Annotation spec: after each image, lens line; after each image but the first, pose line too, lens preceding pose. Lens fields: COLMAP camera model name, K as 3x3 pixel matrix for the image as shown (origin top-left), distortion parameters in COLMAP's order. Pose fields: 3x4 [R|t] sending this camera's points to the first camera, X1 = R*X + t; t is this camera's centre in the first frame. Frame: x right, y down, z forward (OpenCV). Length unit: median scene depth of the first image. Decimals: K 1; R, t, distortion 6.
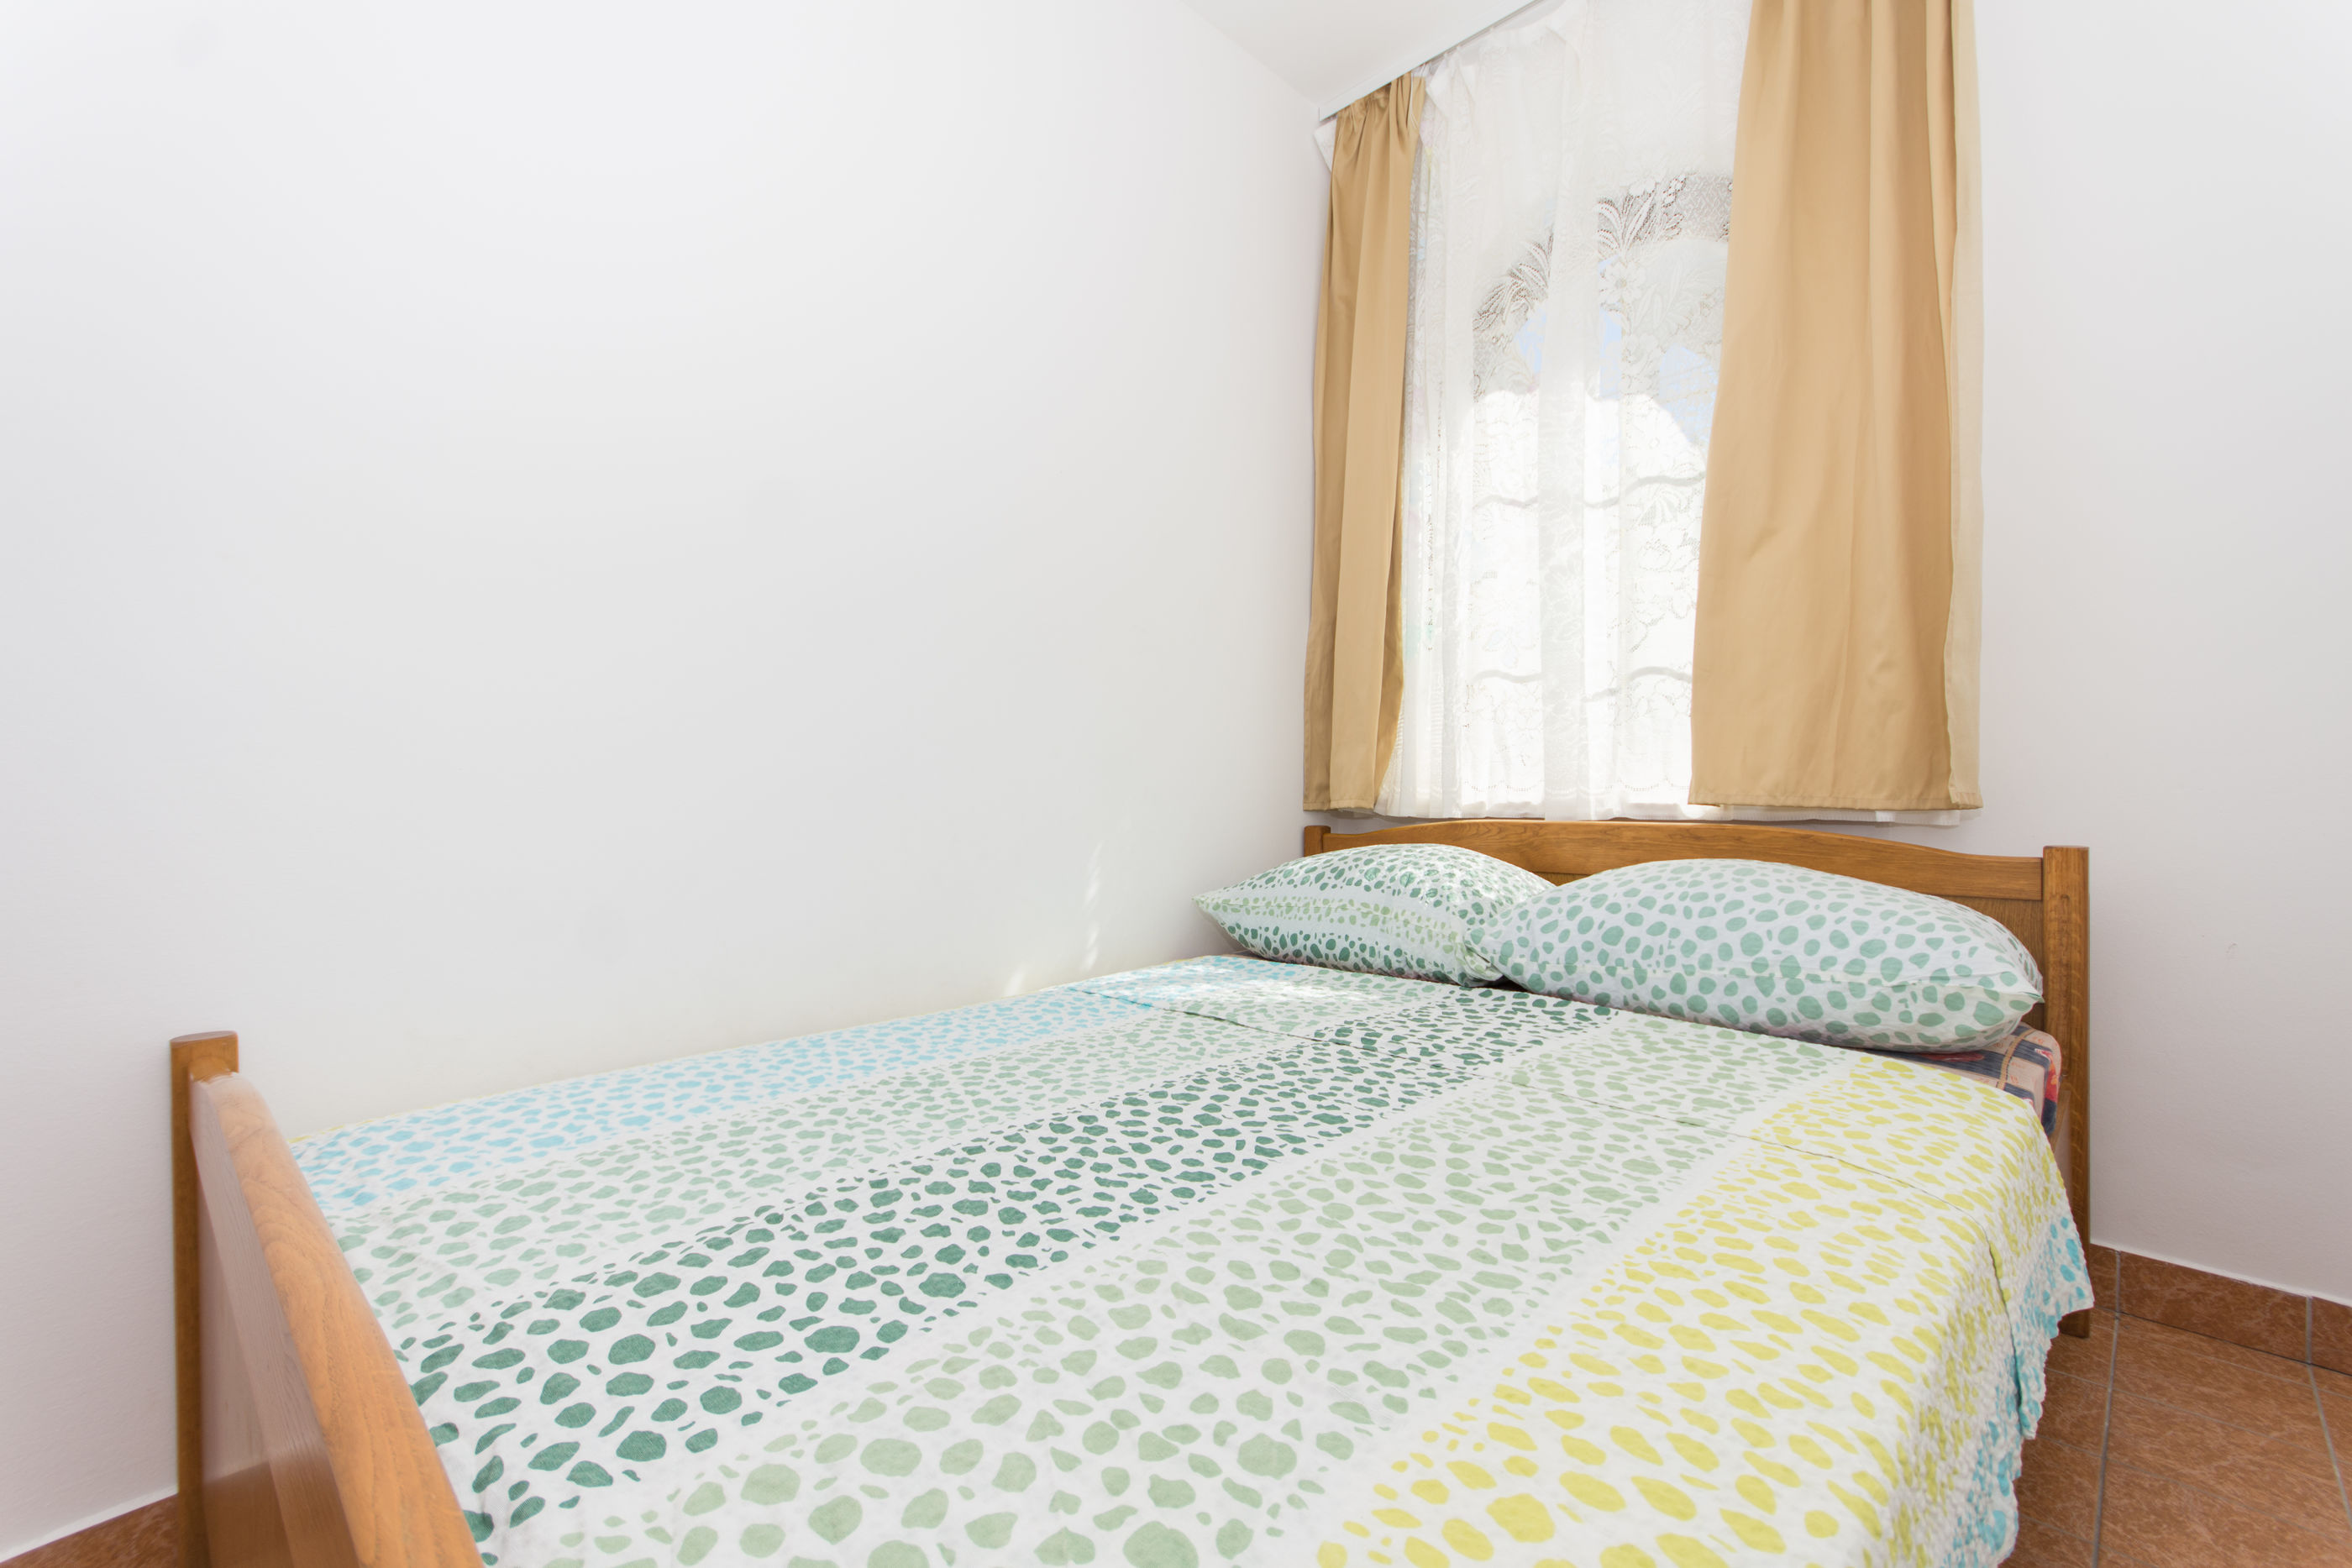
lens RADIAL K [[1022.1, 0, 1190.5], [0, 1022.1, 795.4], [0, 0, 1]] dist [0.010785, -0.003685]
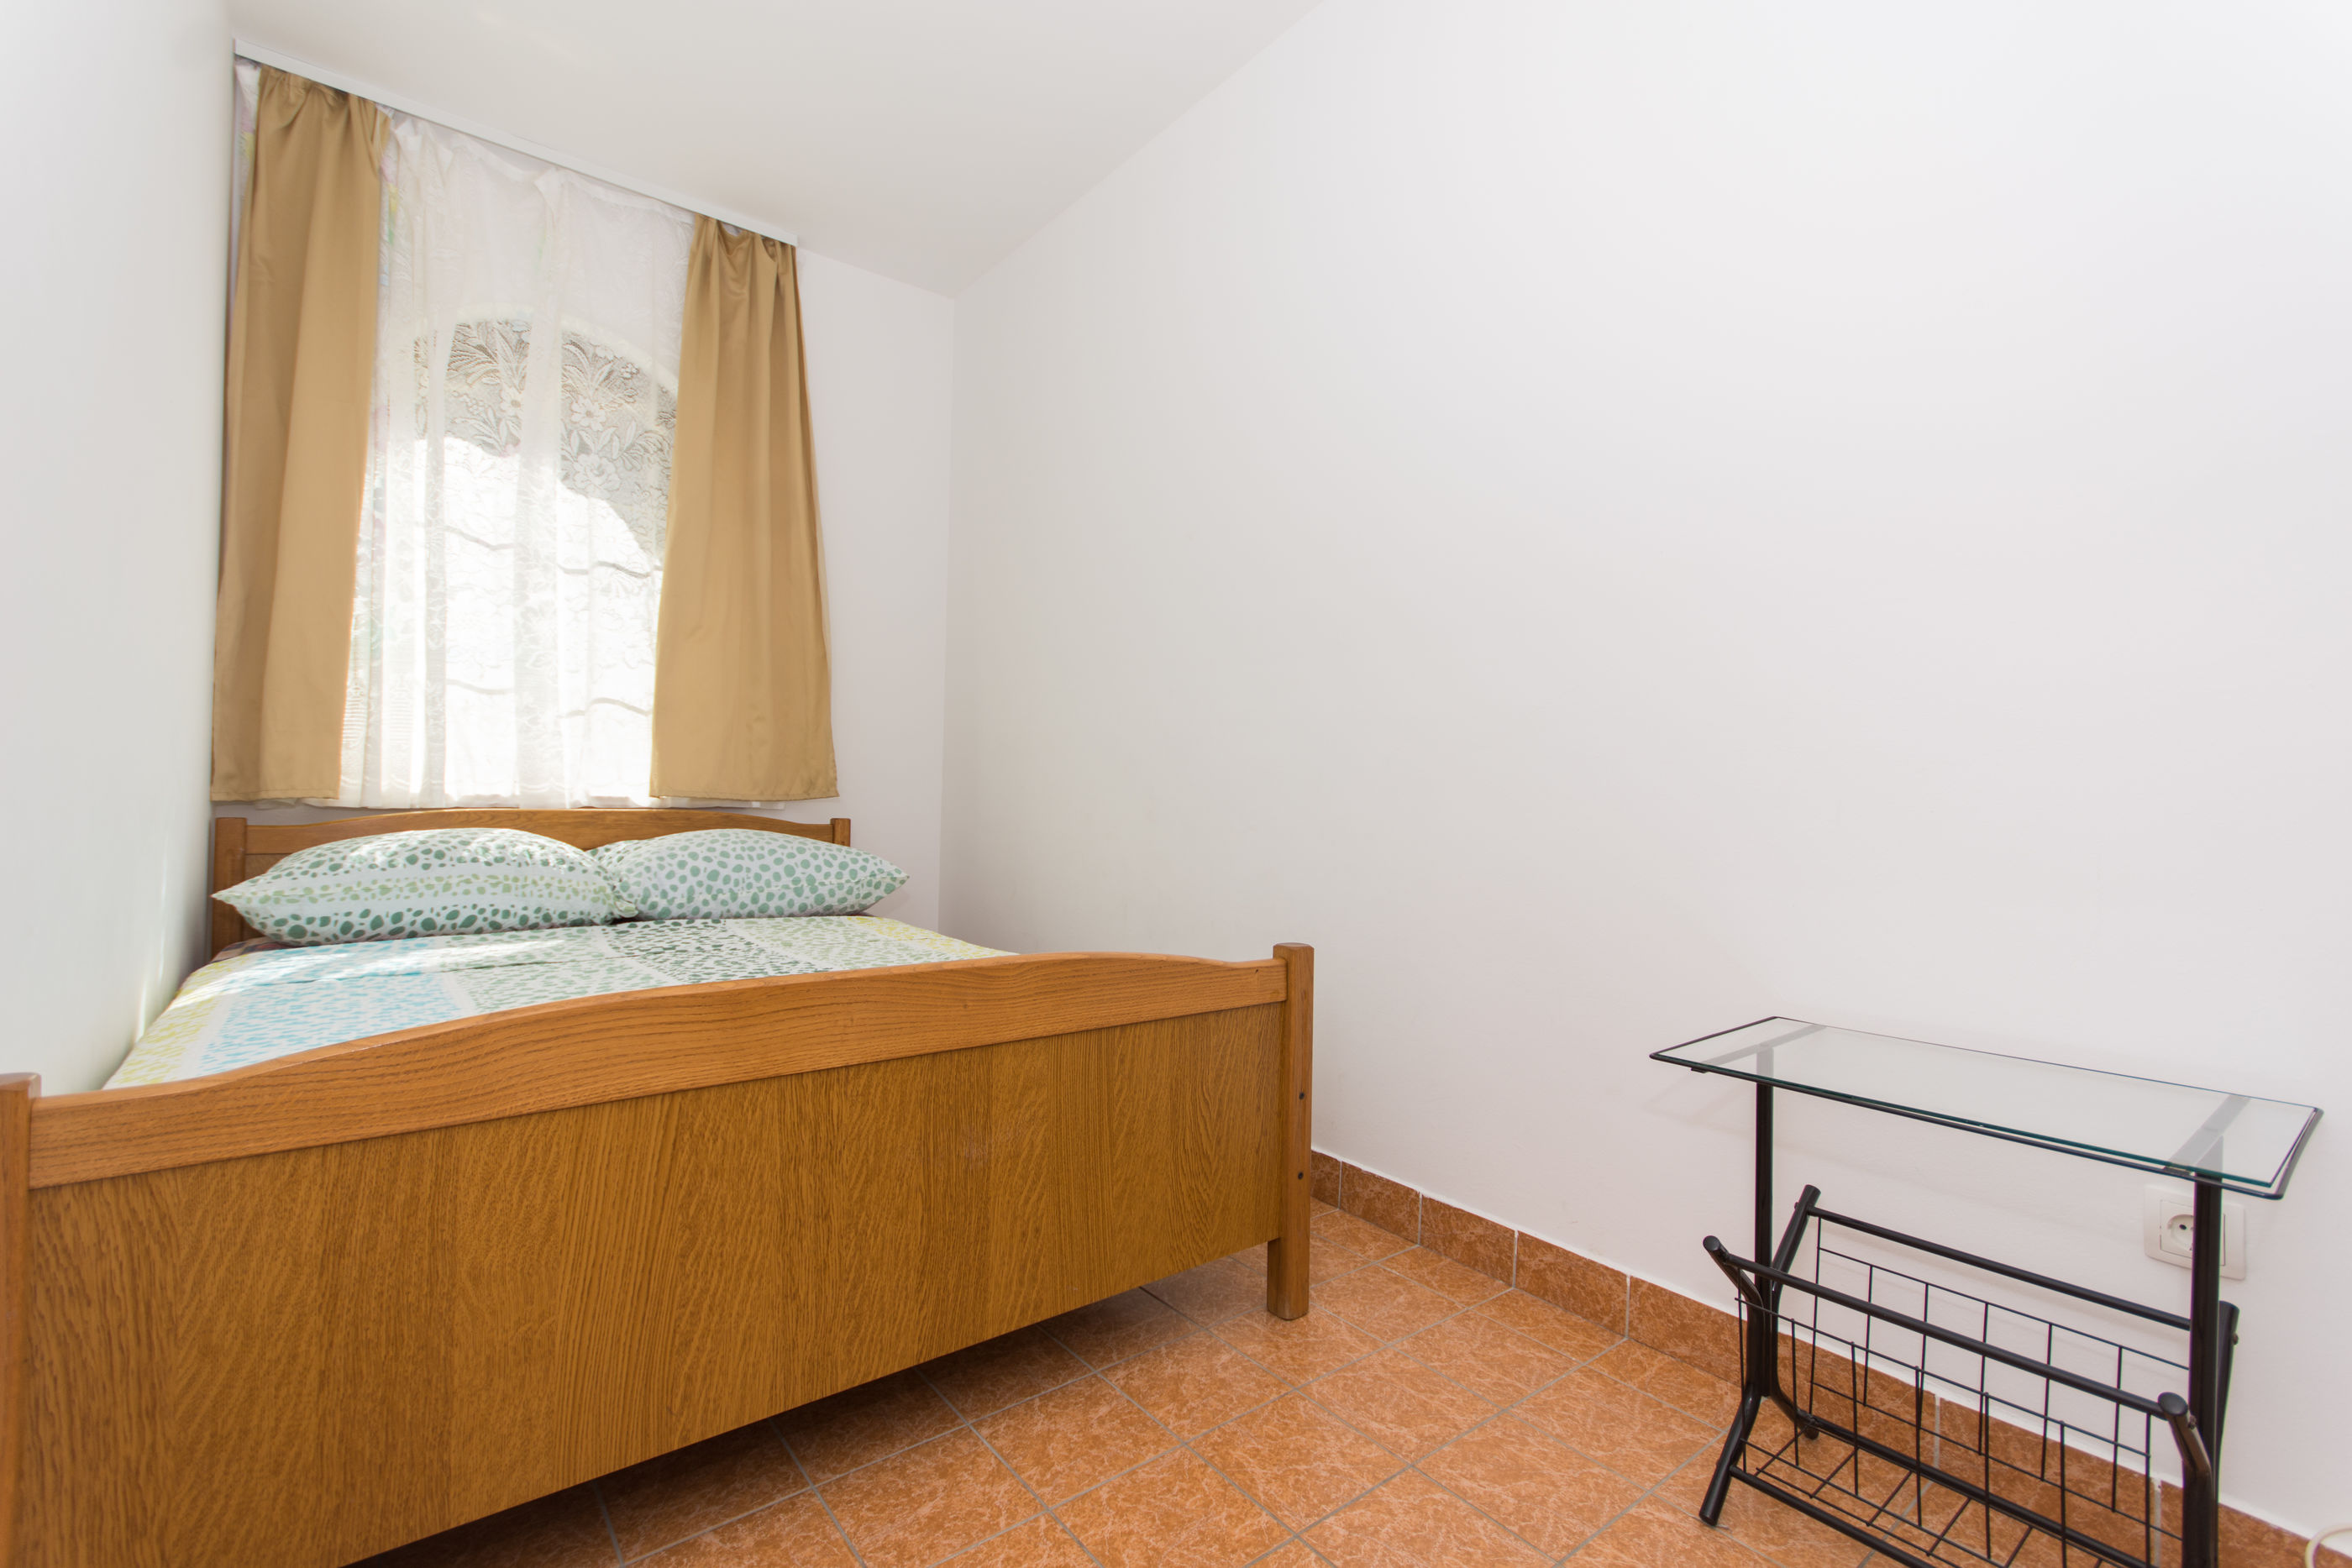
lens RADIAL K [[1022.1, 0, 1170.7], [0, 1022.1, 796.4], [0, 0, 1]] dist [0.010785, -0.003685]
pose [[0.140980, 0.012454, 0.989934, -0.898511], [-0.008030, 0.999902, -0.011436, 0.019913], [-0.989980, -0.006337, 0.141066, 0.044568]]
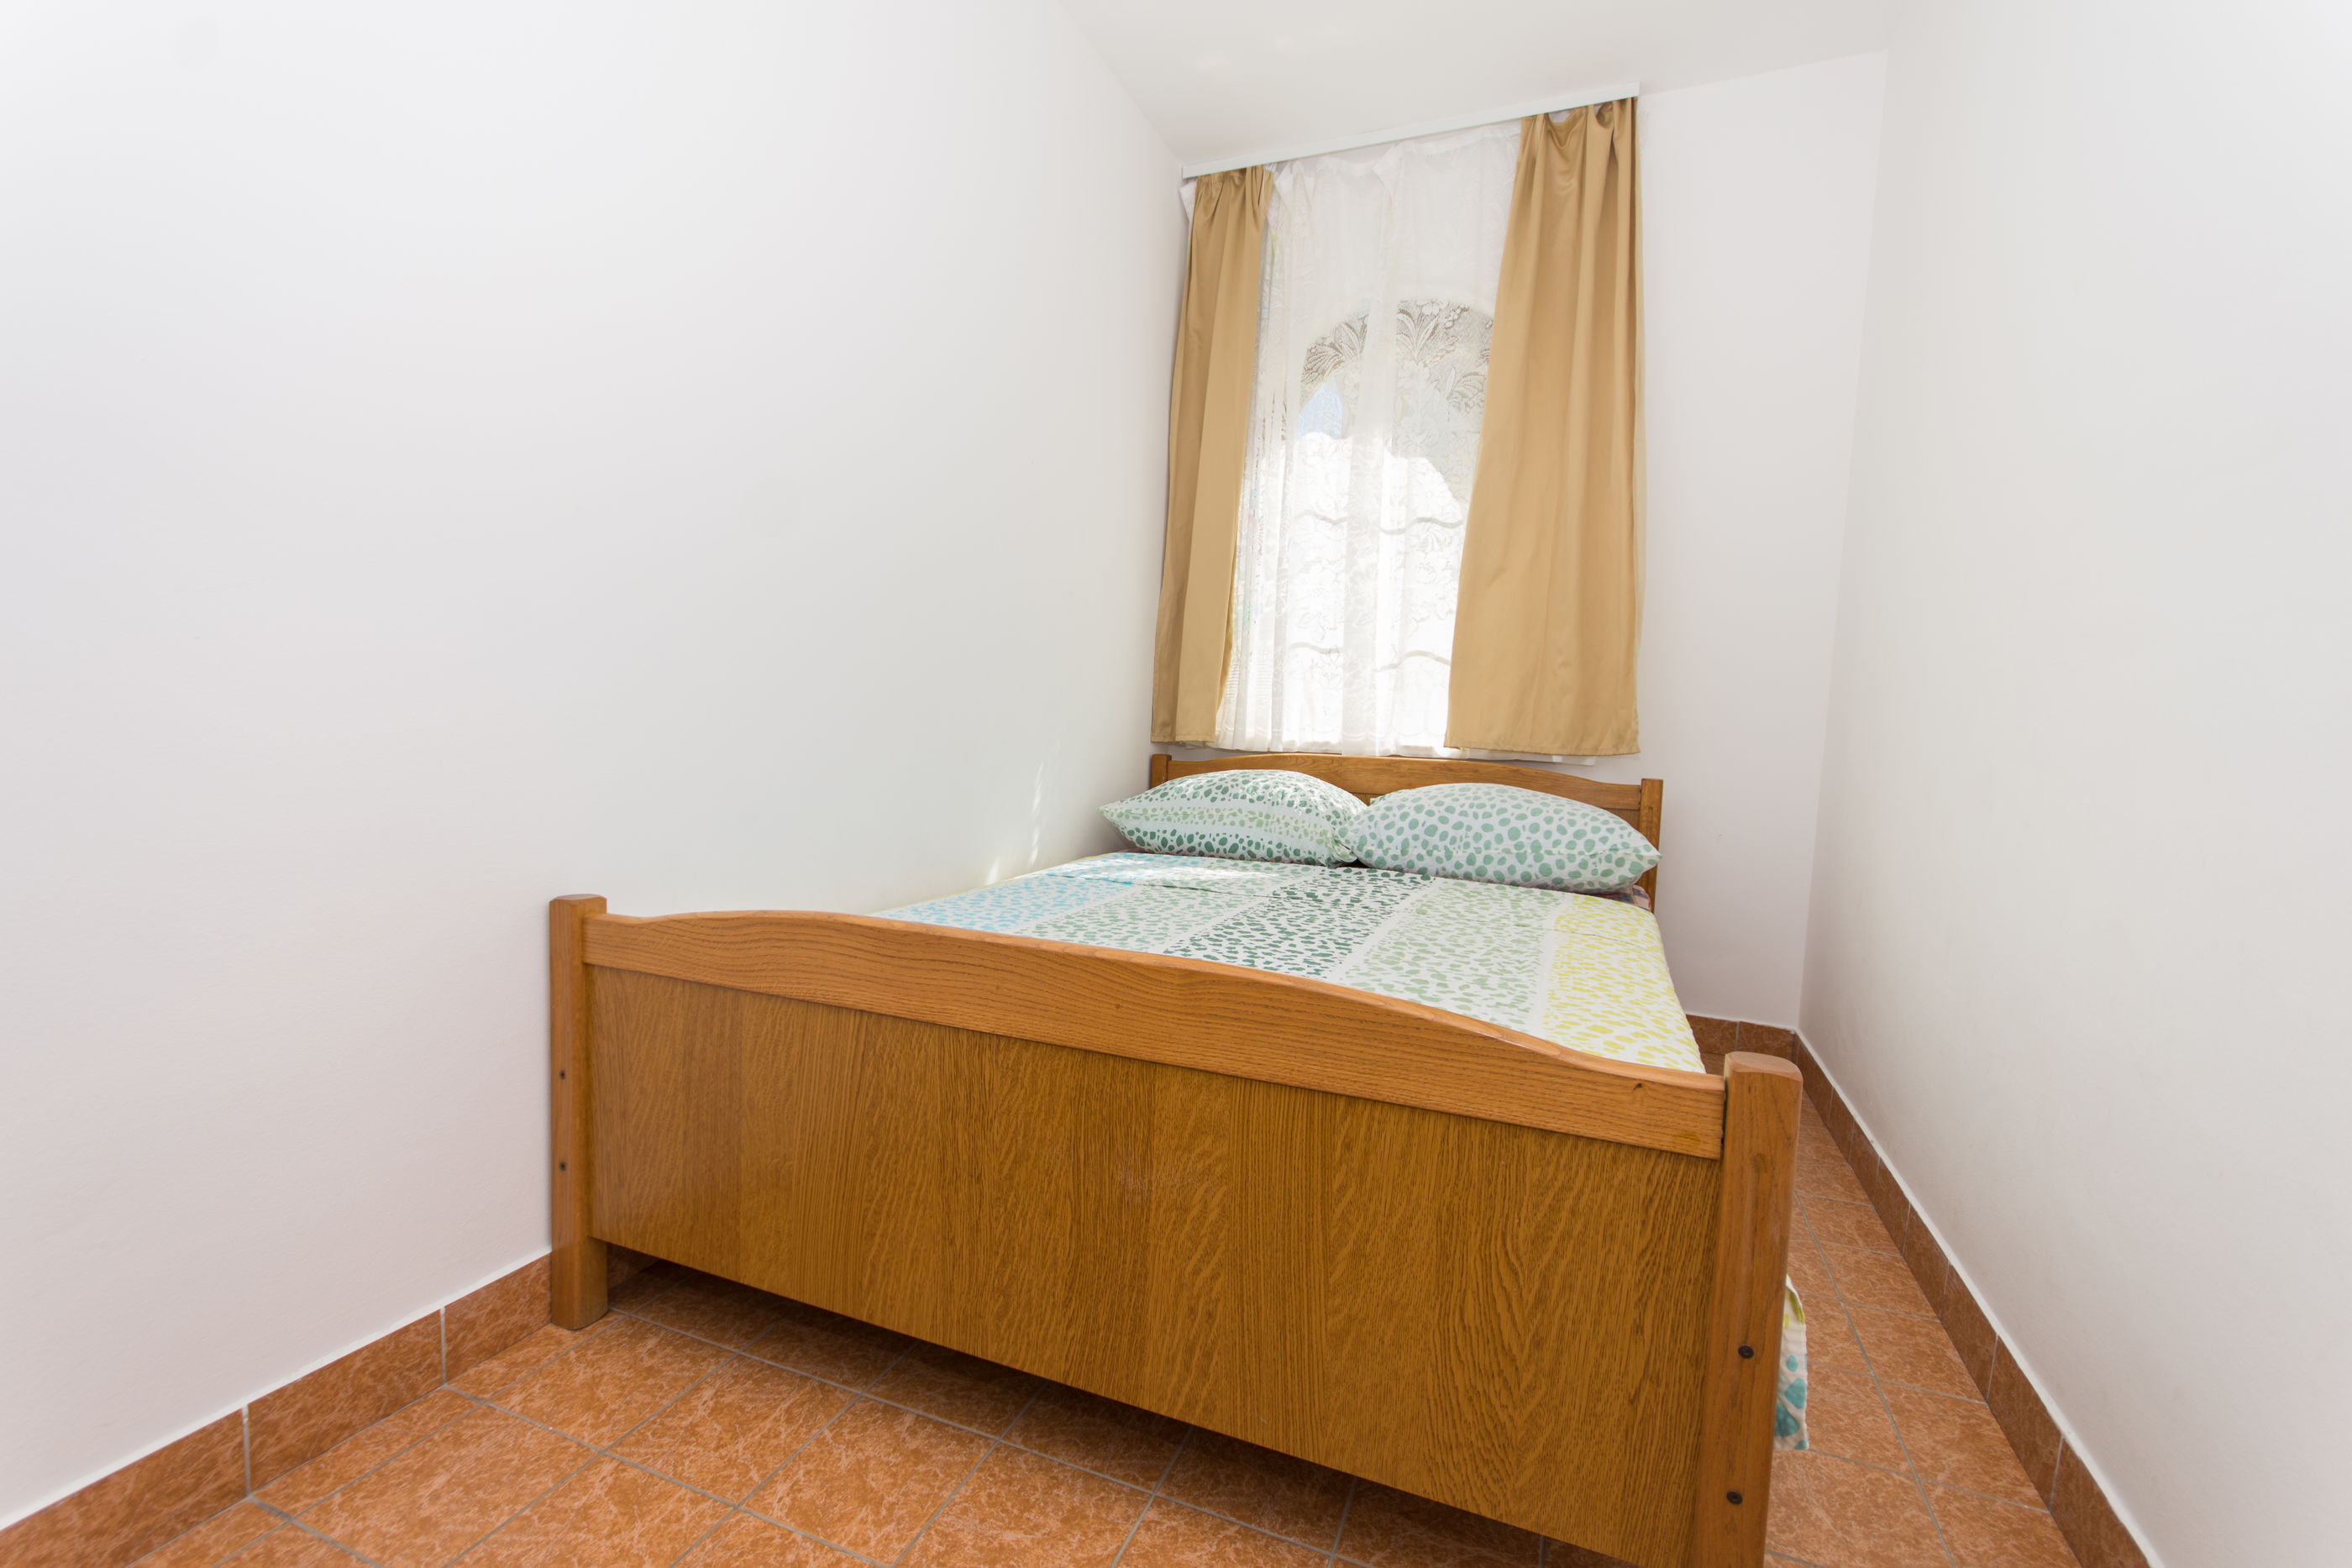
lens RADIAL K [[1022.1, 0, 1185.4], [0, 1022.1, 794.3], [0, 0, 1]] dist [0.010785, -0.003685]
pose [[0.928960, 0.012738, 0.369960, -0.424321], [-0.038528, 0.997307, 0.062406, -0.001055], [-0.368169, -0.072227, 0.926949, -0.253900]]
